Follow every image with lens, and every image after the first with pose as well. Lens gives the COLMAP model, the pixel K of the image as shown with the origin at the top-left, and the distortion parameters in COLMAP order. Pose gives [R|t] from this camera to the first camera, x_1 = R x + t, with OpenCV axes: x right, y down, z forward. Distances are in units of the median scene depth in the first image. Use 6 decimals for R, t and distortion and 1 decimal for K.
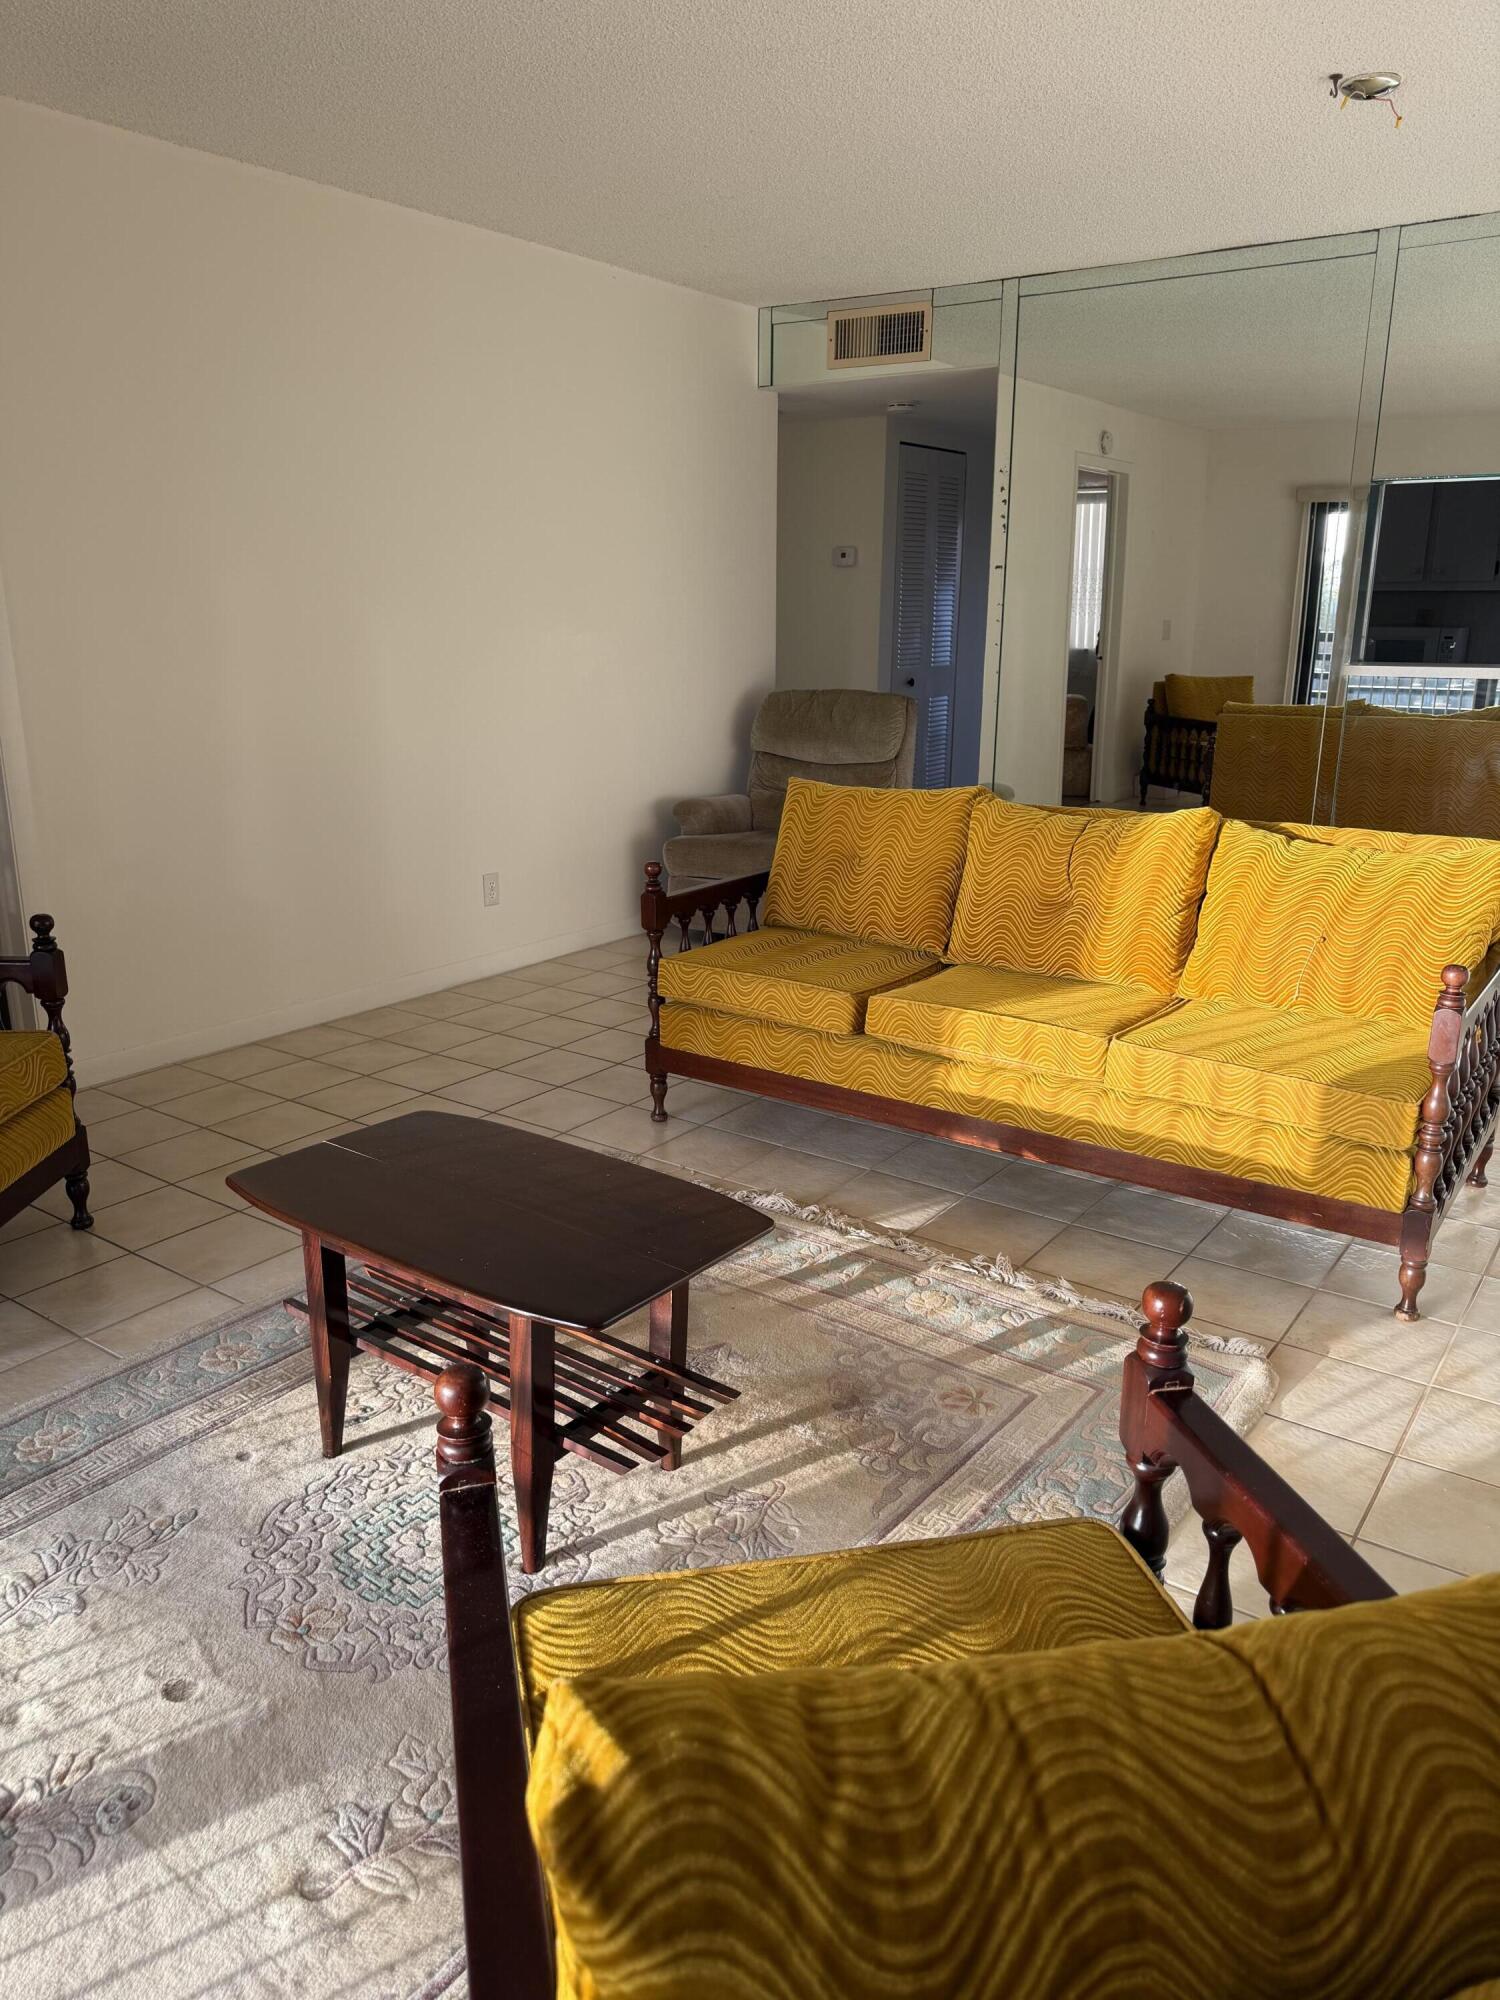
lens RADIAL K [[1424.7, 0, 754.0], [0, 1424.7, 997.9], [0, 0, 1]] dist [0.025743, -0.016953]
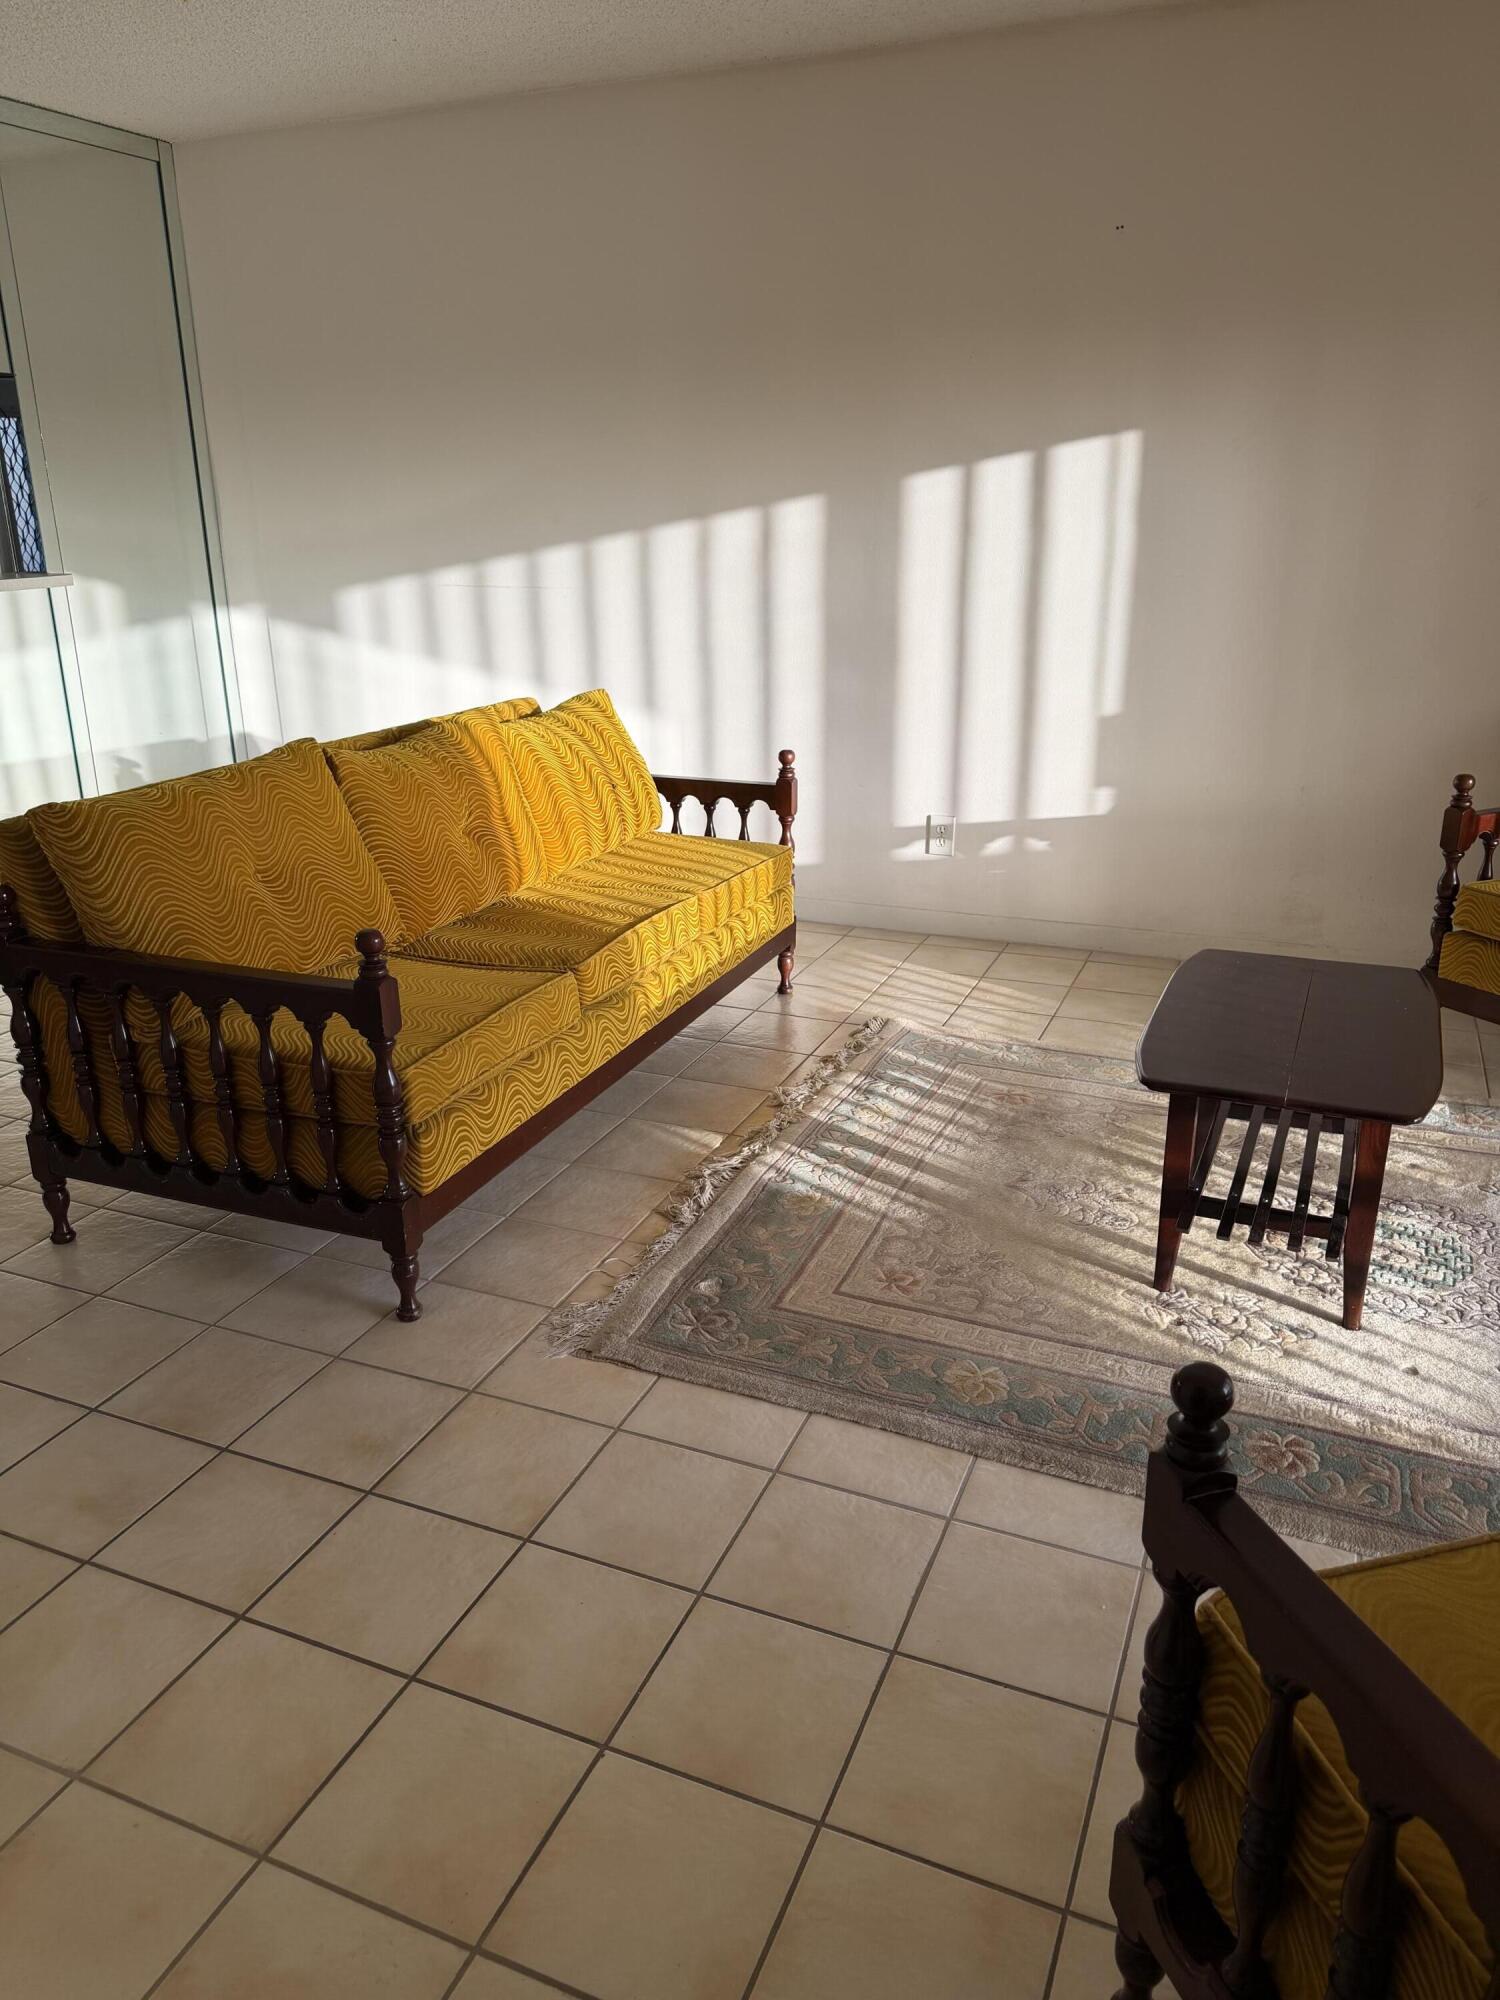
lens RADIAL K [[1424.7, 0, 751.5], [0, 1424.7, 1000.3], [0, 0, 1]] dist [0.025743, -0.016953]
pose [[-0.225978, -0.321858, 0.919424, -0.875180], [0.275973, 0.884019, 0.377293, -0.327506], [-0.934223, 0.338996, -0.110945, 1.173705]]
